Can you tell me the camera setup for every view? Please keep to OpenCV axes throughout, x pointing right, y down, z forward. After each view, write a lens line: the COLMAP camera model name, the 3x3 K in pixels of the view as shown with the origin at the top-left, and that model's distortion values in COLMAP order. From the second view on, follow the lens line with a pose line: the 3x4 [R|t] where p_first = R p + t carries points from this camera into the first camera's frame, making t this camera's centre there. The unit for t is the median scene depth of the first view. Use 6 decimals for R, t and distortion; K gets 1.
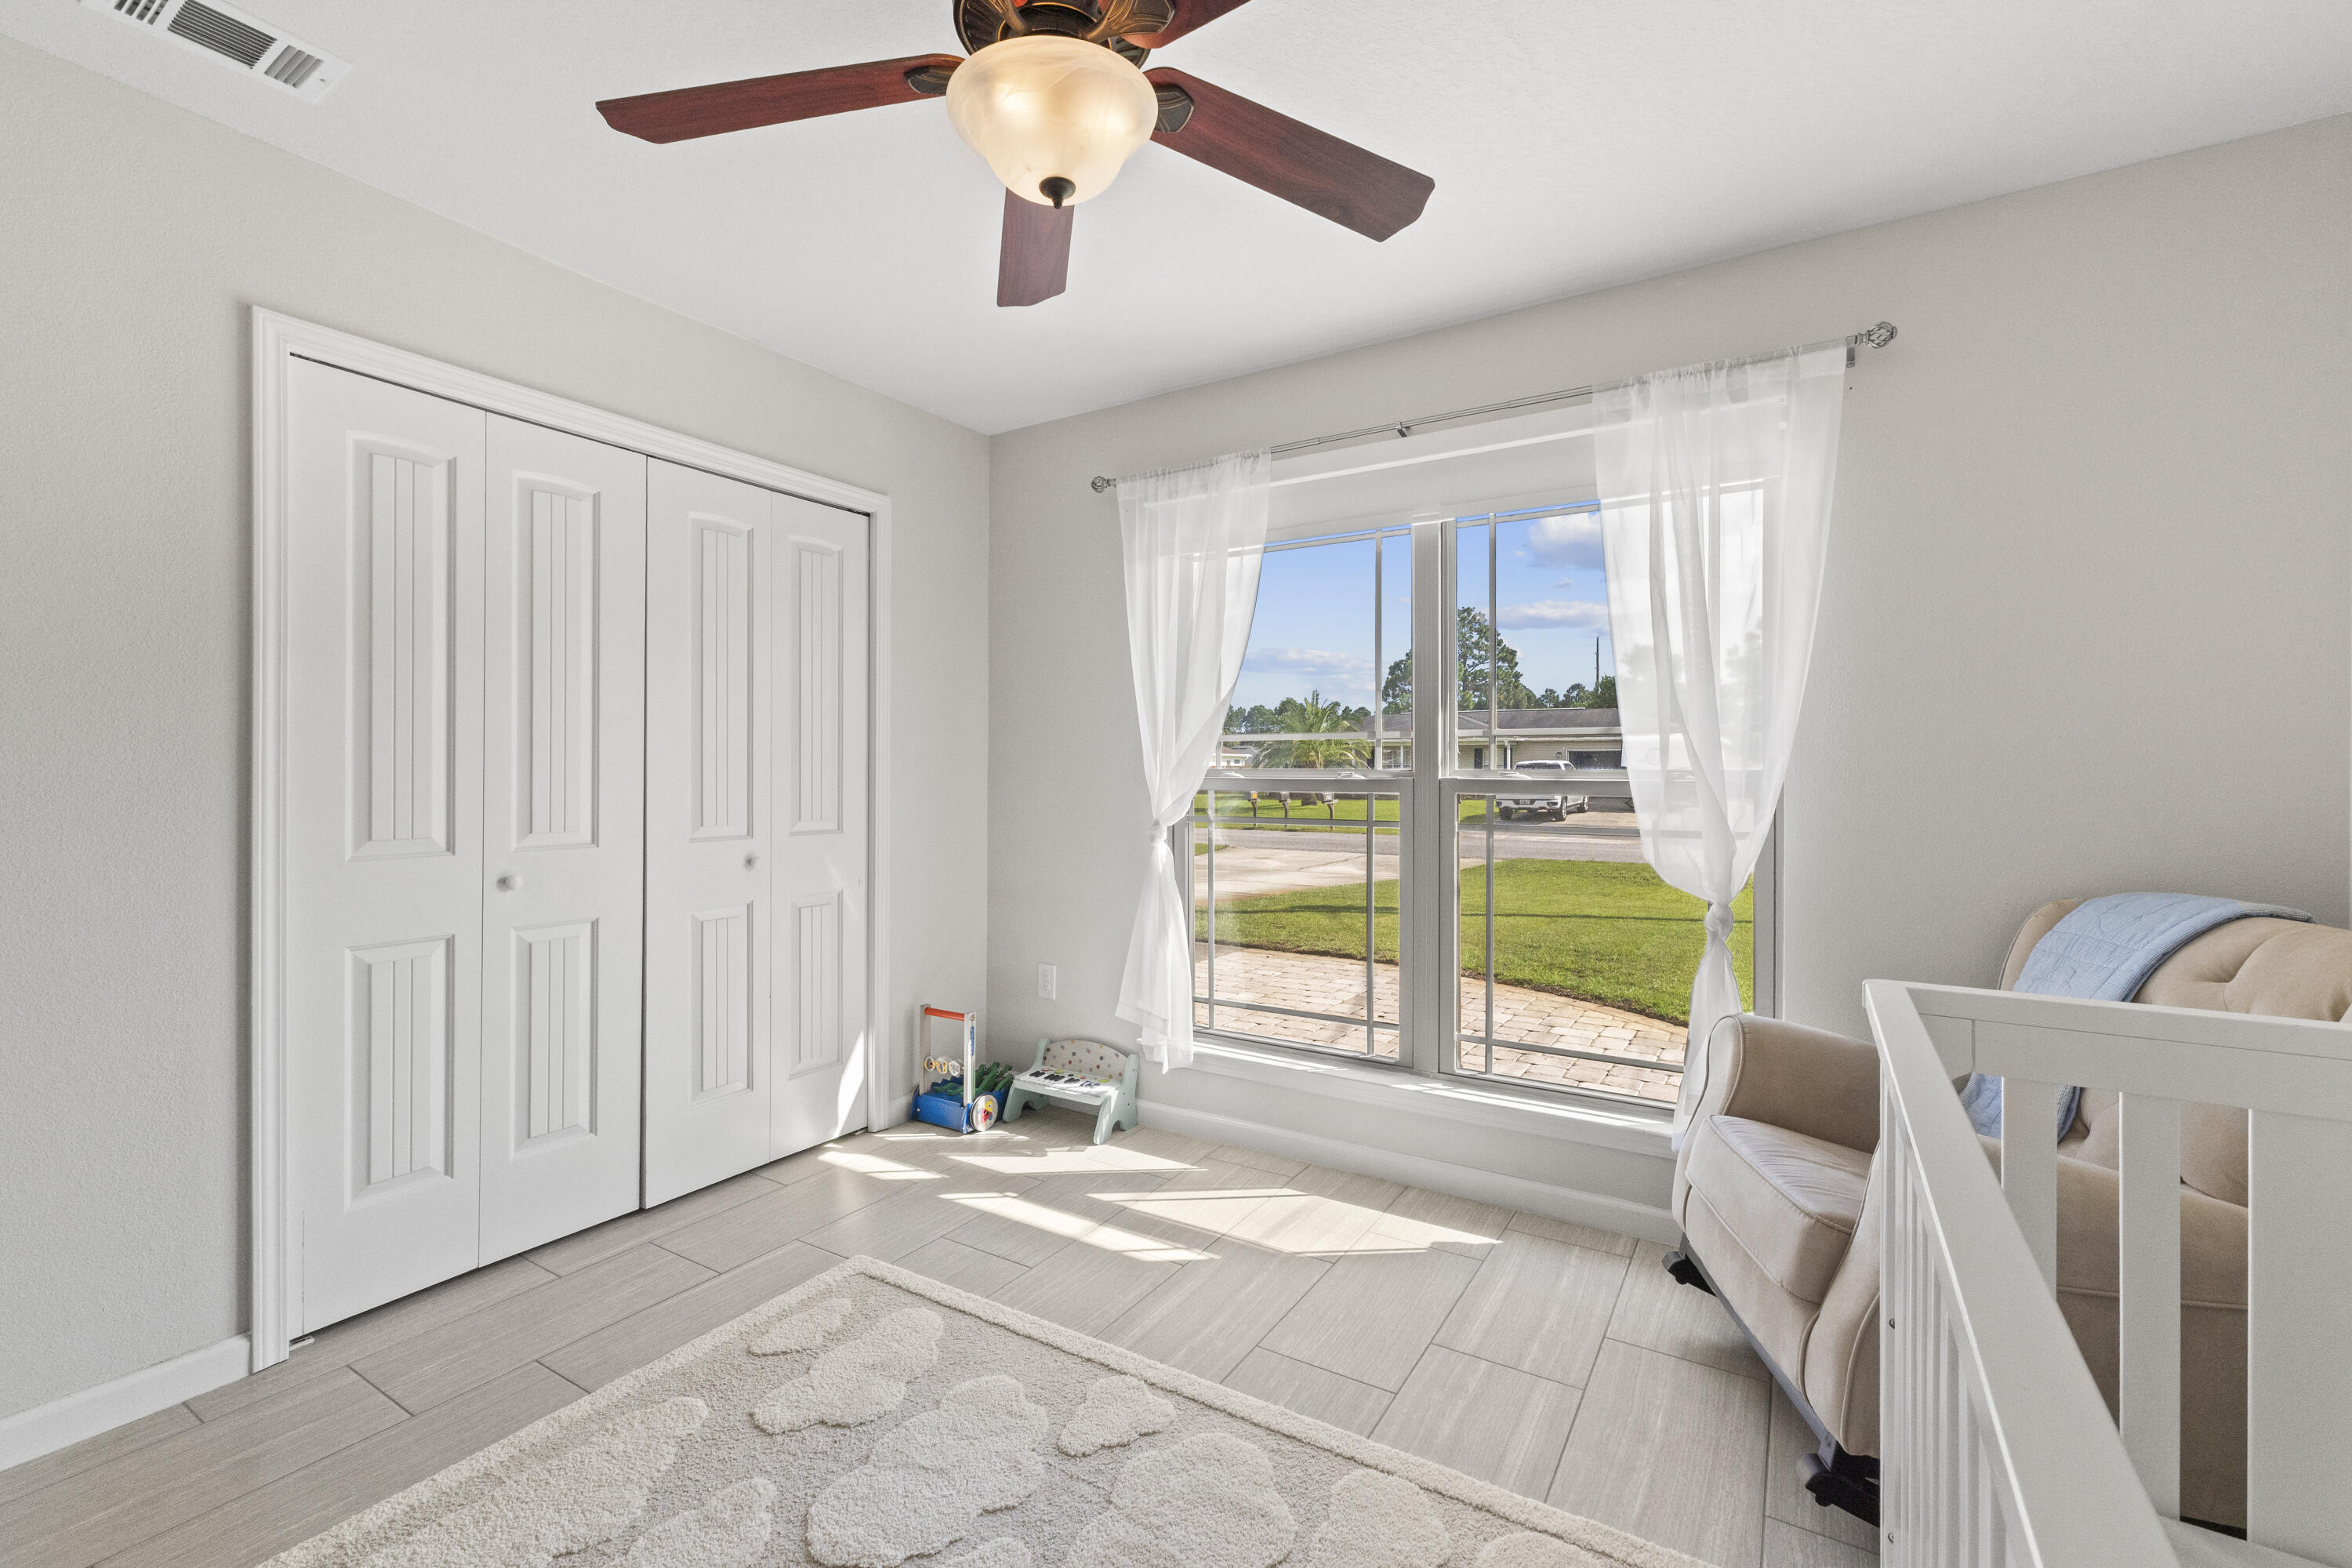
lens RADIAL K [[992.2, 0, 1179.3], [0, 992.2, 777.4], [0, 0, 1]] dist [0.004871, 0.000167]
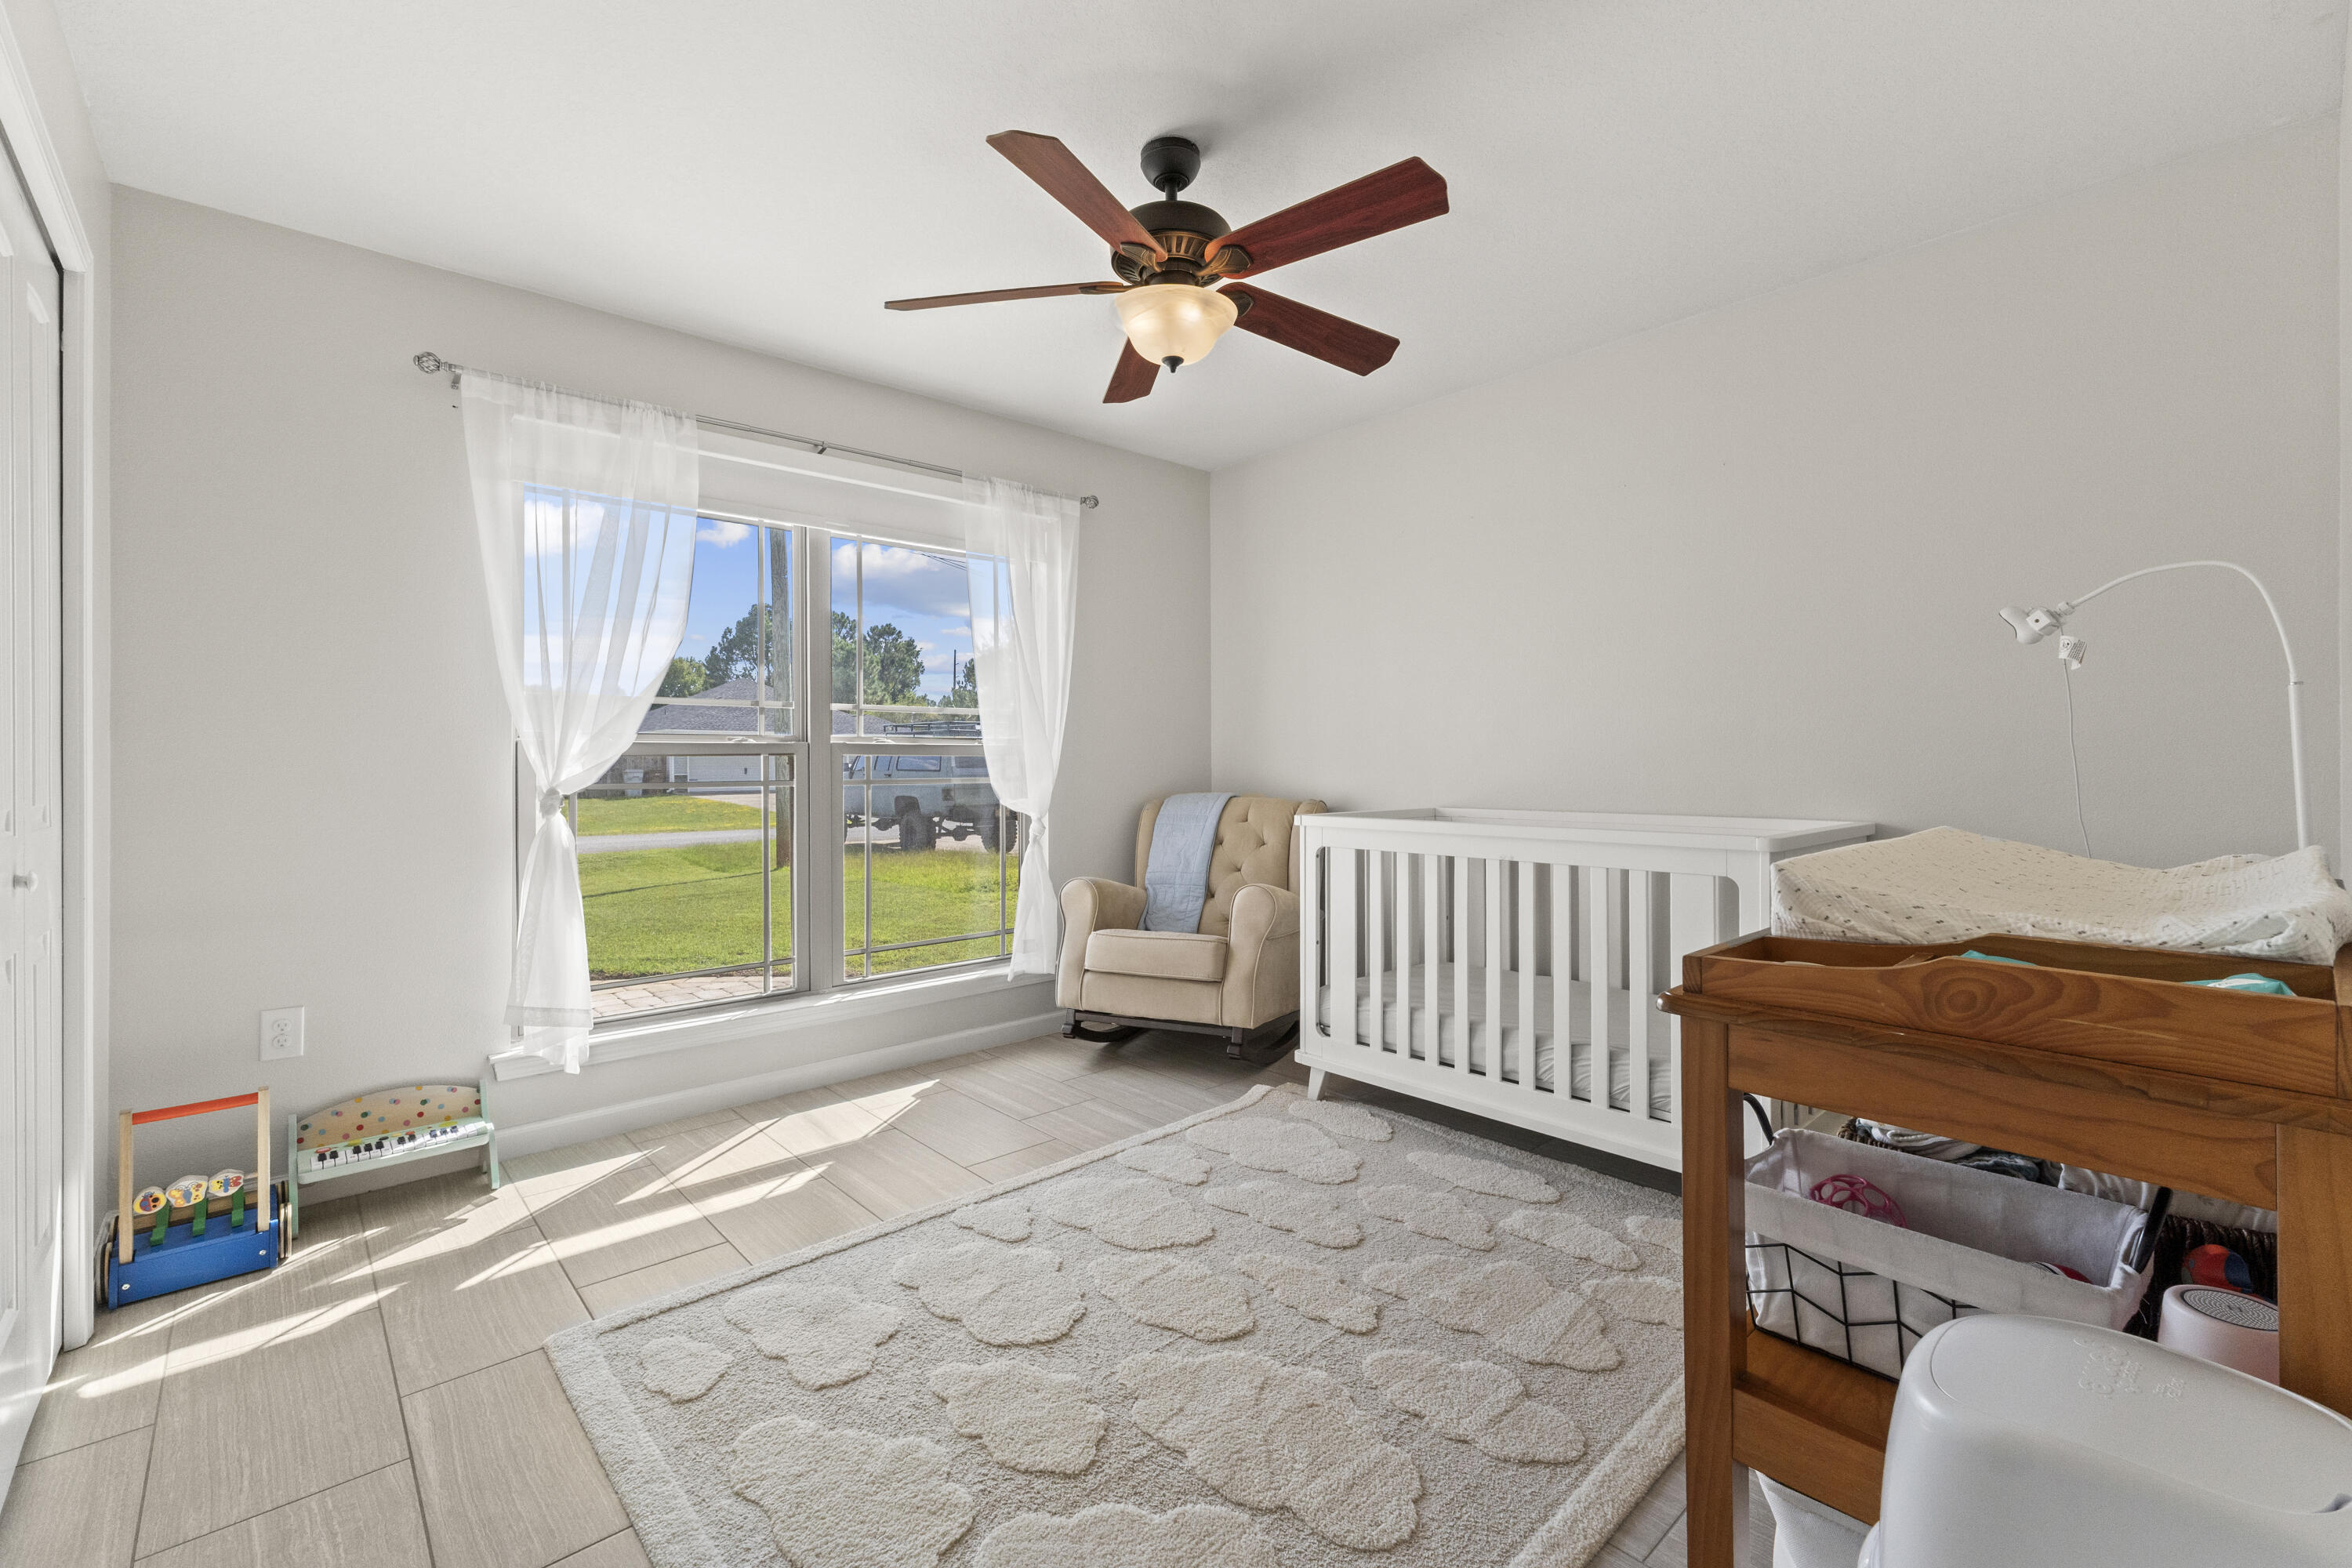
lens RADIAL K [[992.2, 0, 1179.3], [0, 992.2, 777.4], [0, 0, 1]] dist [0.004871, 0.000167]
pose [[0.284117, -0.019493, 0.958591, -0.780722], [0.012634, 0.999783, 0.016586, 0.028034], [-0.958706, 0.007399, 0.284302, 0.252546]]
